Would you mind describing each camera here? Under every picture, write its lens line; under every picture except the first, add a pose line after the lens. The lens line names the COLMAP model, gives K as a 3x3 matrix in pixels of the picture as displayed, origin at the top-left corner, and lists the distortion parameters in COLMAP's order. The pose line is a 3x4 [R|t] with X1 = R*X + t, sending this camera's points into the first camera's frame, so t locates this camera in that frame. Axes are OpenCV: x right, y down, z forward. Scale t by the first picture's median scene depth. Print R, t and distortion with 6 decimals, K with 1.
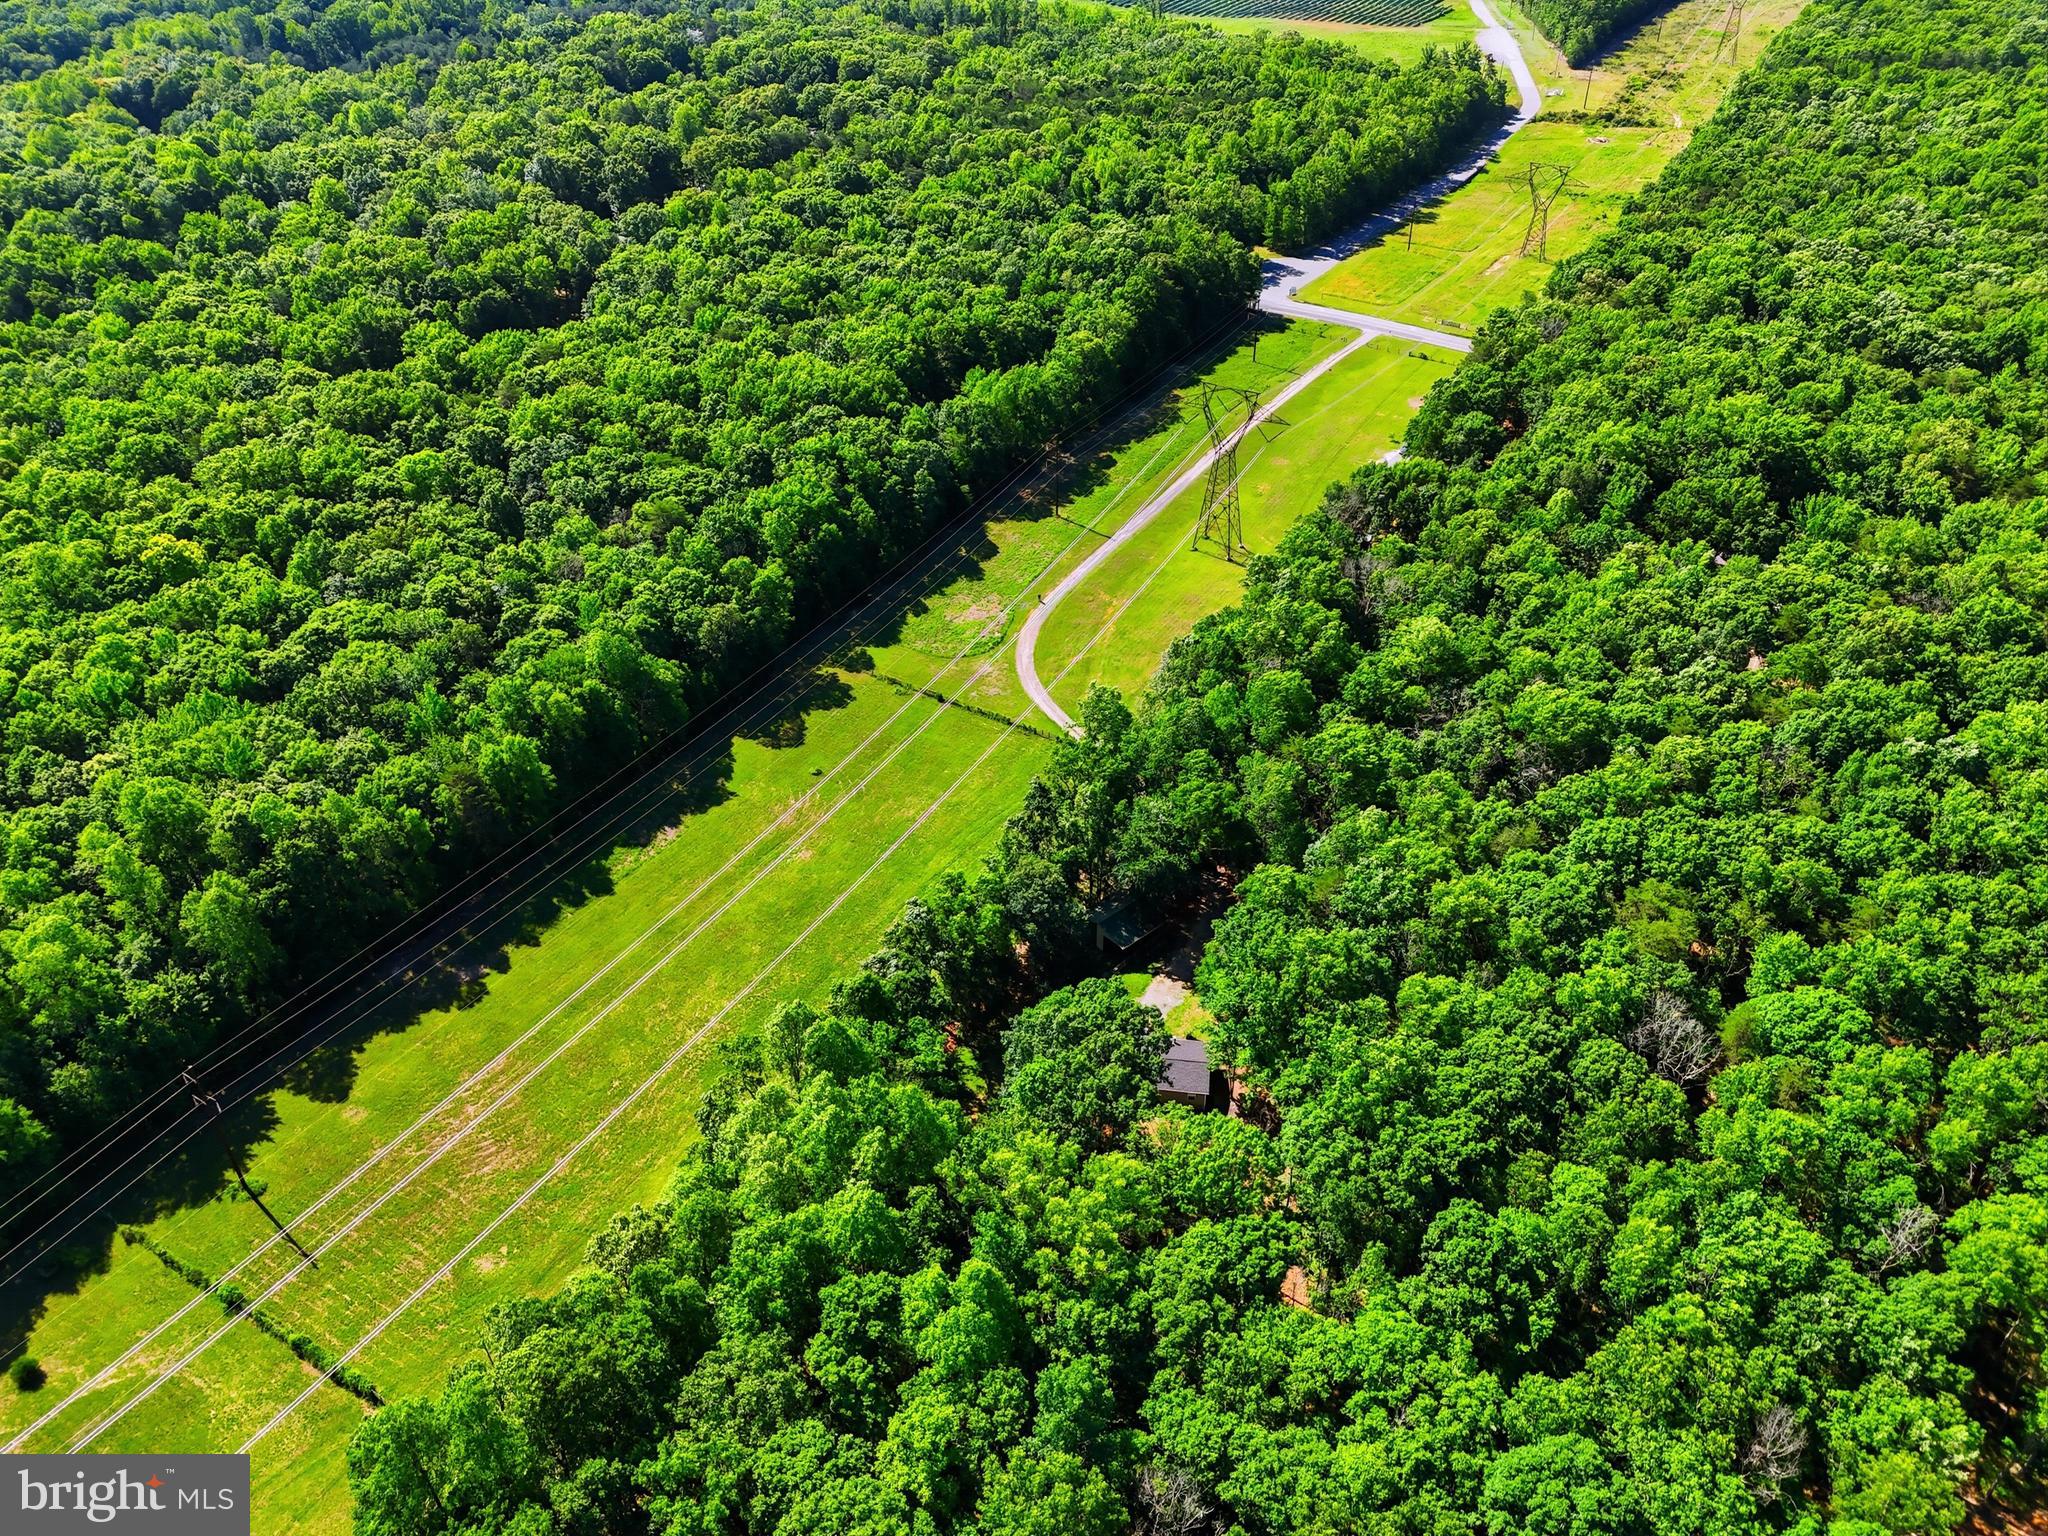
lens RADIAL K [[1468.8, 0, 1024.0], [0, 1468.8, 768.0], [0, 0, 1]] dist [0.070165, -0.056816]
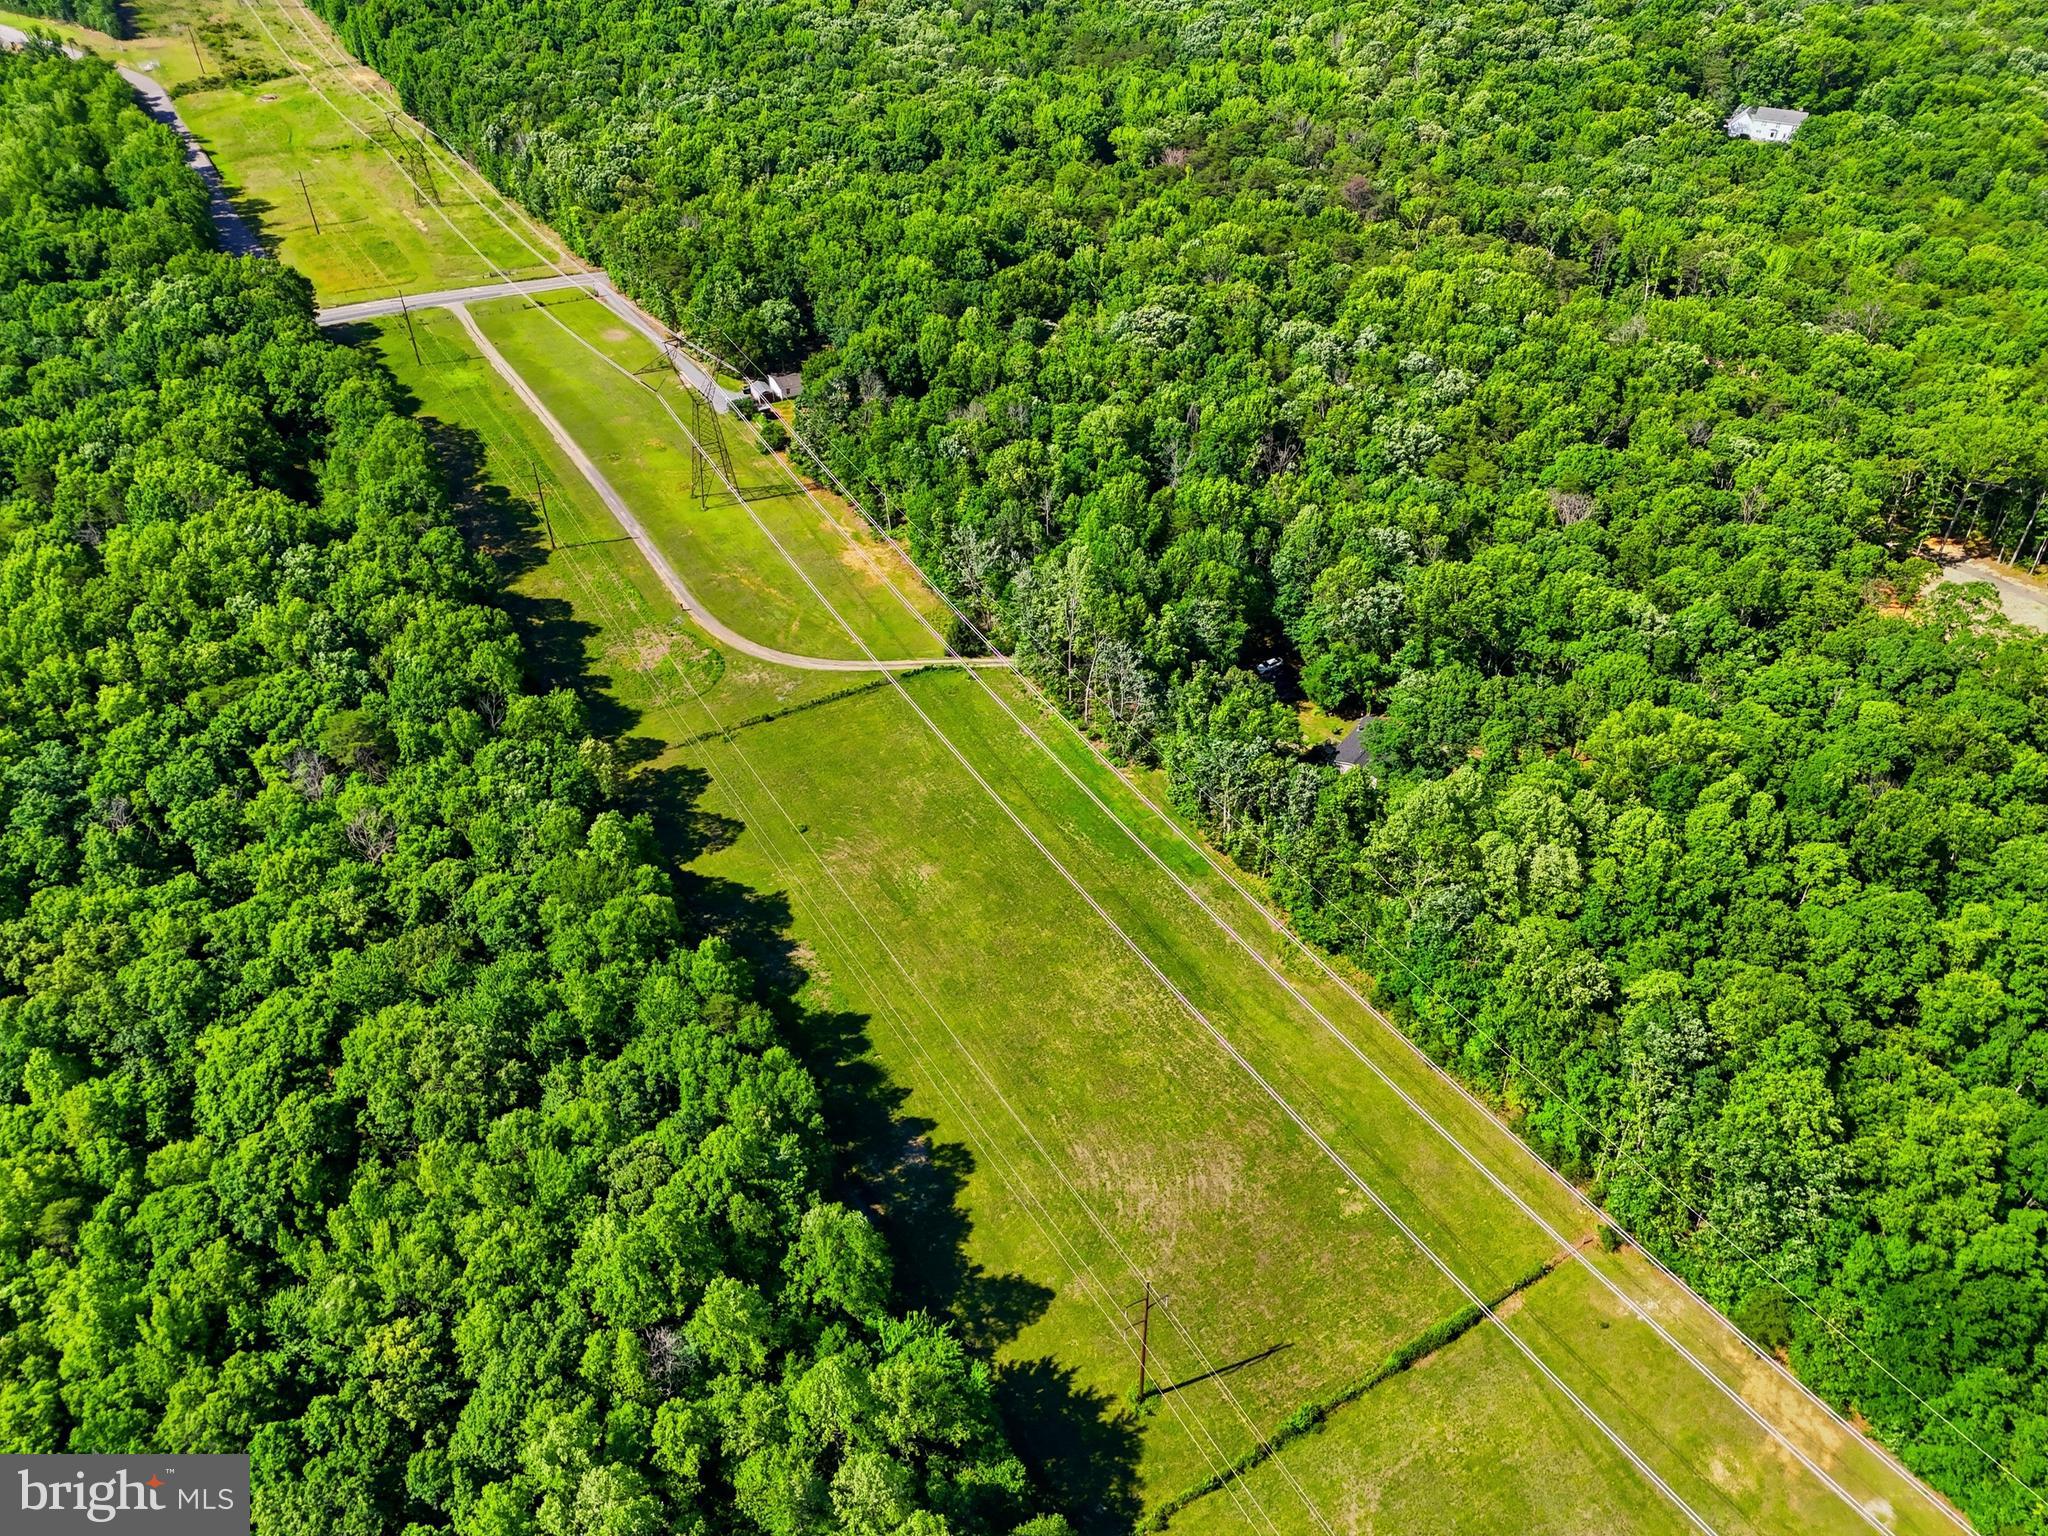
lens RADIAL K [[1468.8, 0, 1024.0], [0, 1468.8, 768.0], [0, 0, 1]] dist [0.070165, -0.056816]
pose [[0.479515, -0.541546, 0.690502, -0.621404], [0.523040, 0.808200, 0.270632, -0.182861], [-0.704623, 0.231388, 0.670795, 0.257098]]
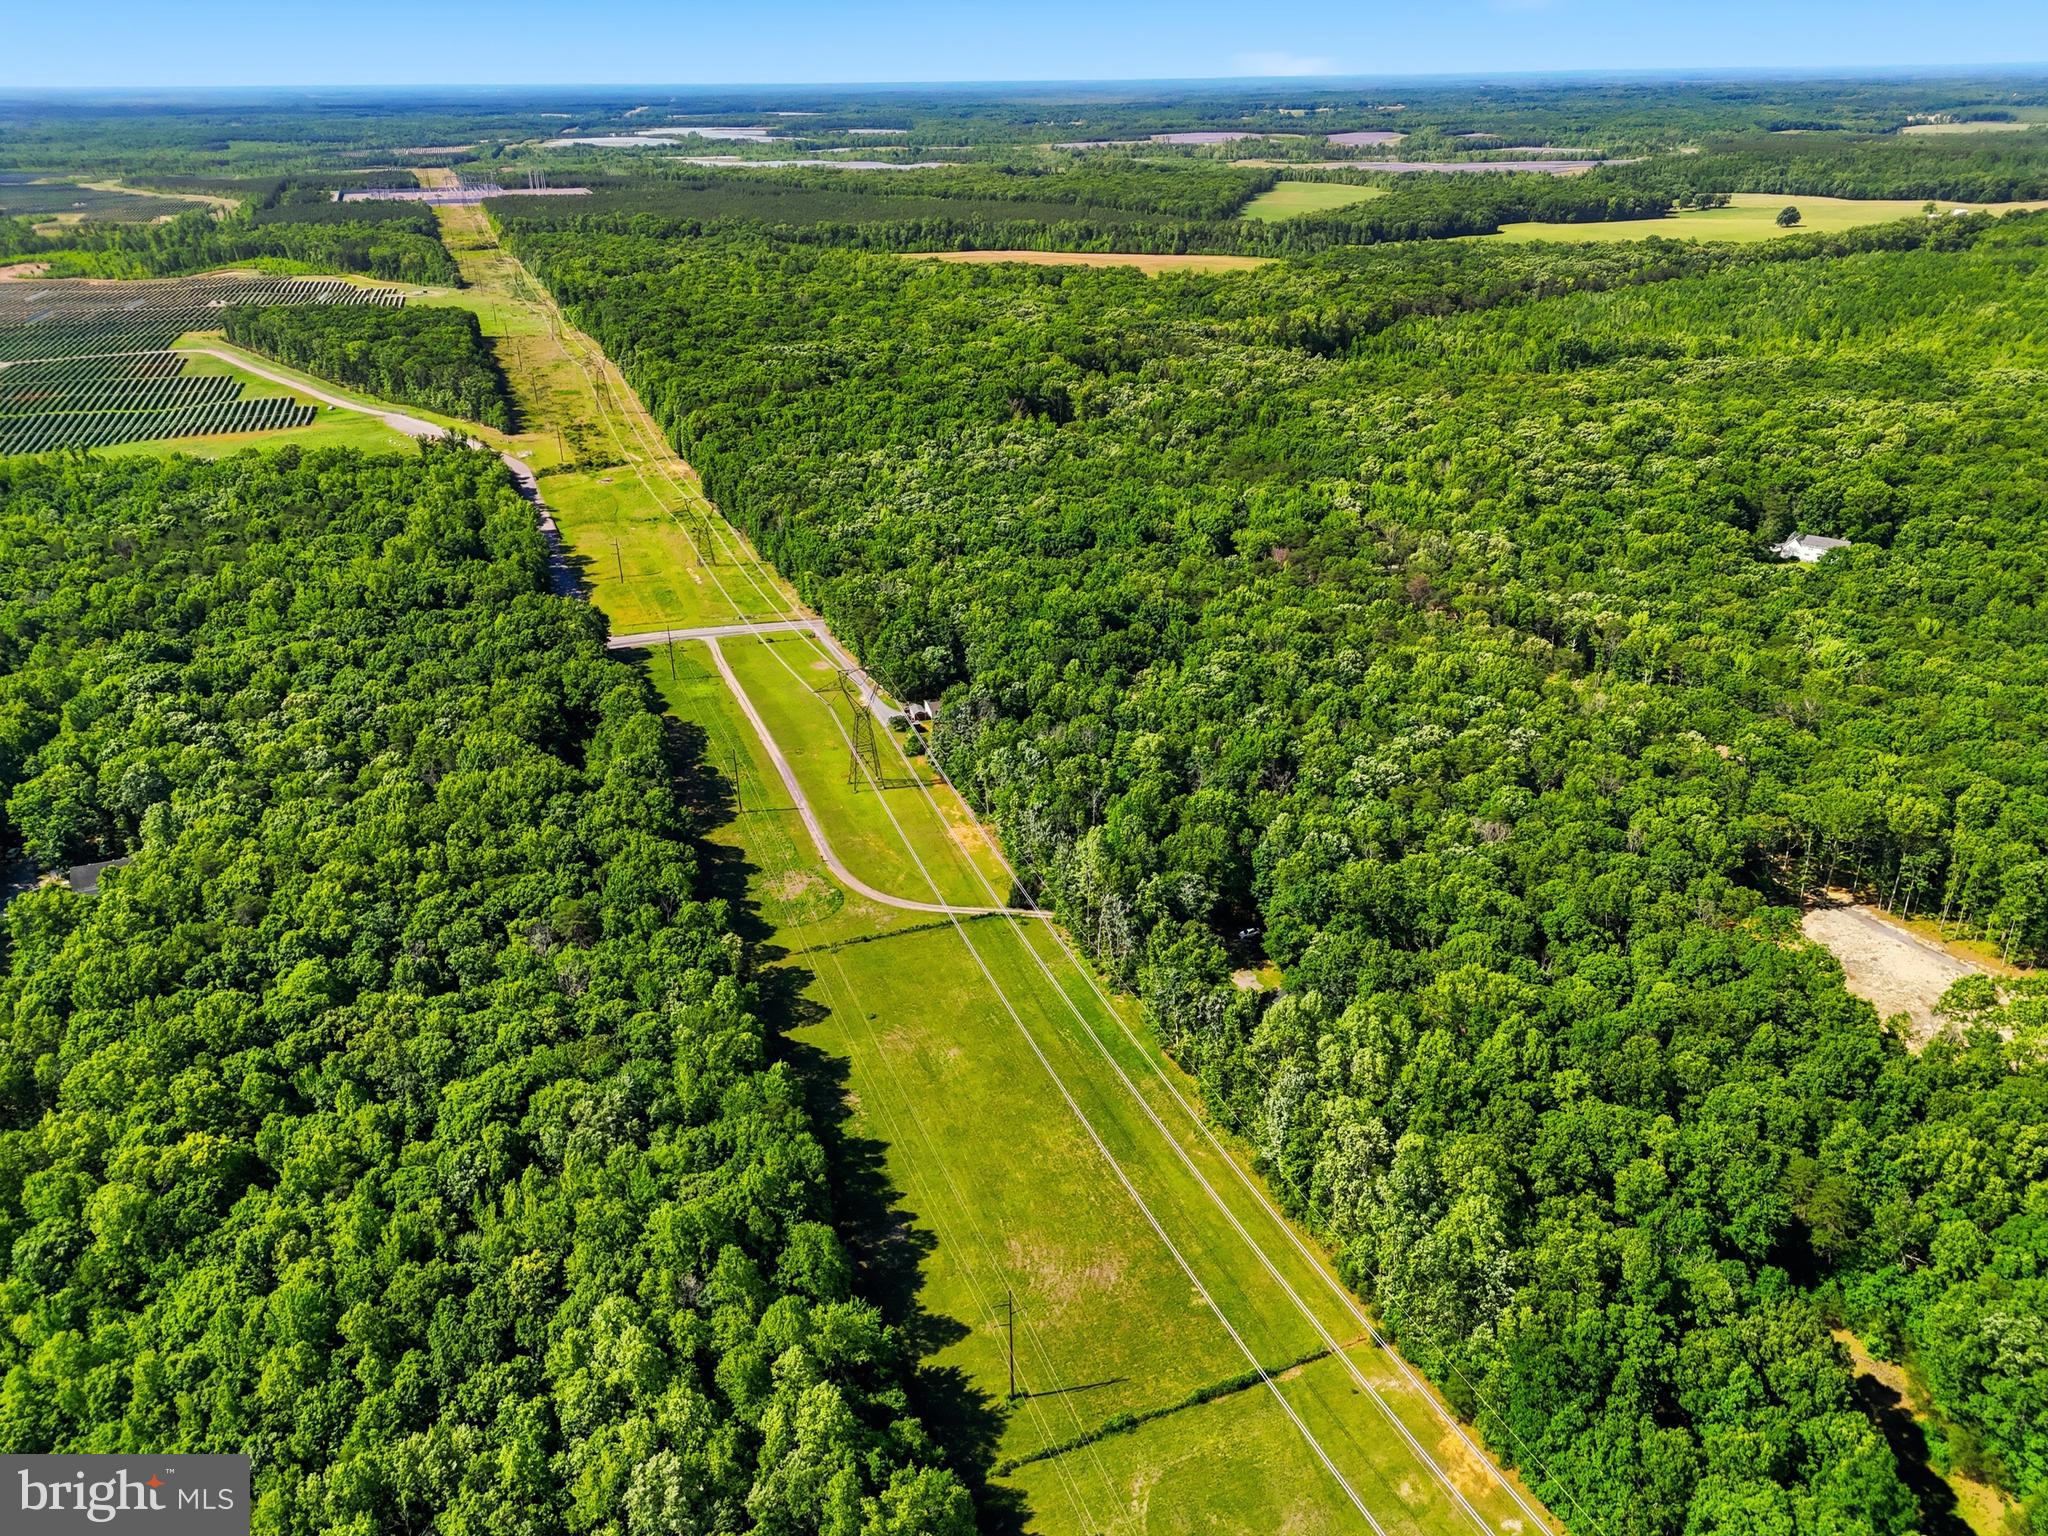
lens RADIAL K [[1468.8, 0, 1024.0], [0, 1468.8, 768.0], [0, 0, 1]] dist [0.070165, -0.056816]
pose [[0.621375, -0.334998, 0.708286, -0.786636], [0.472280, 0.881445, 0.002568, -0.111517], [-0.625176, 0.332914, 0.705920, -0.018022]]
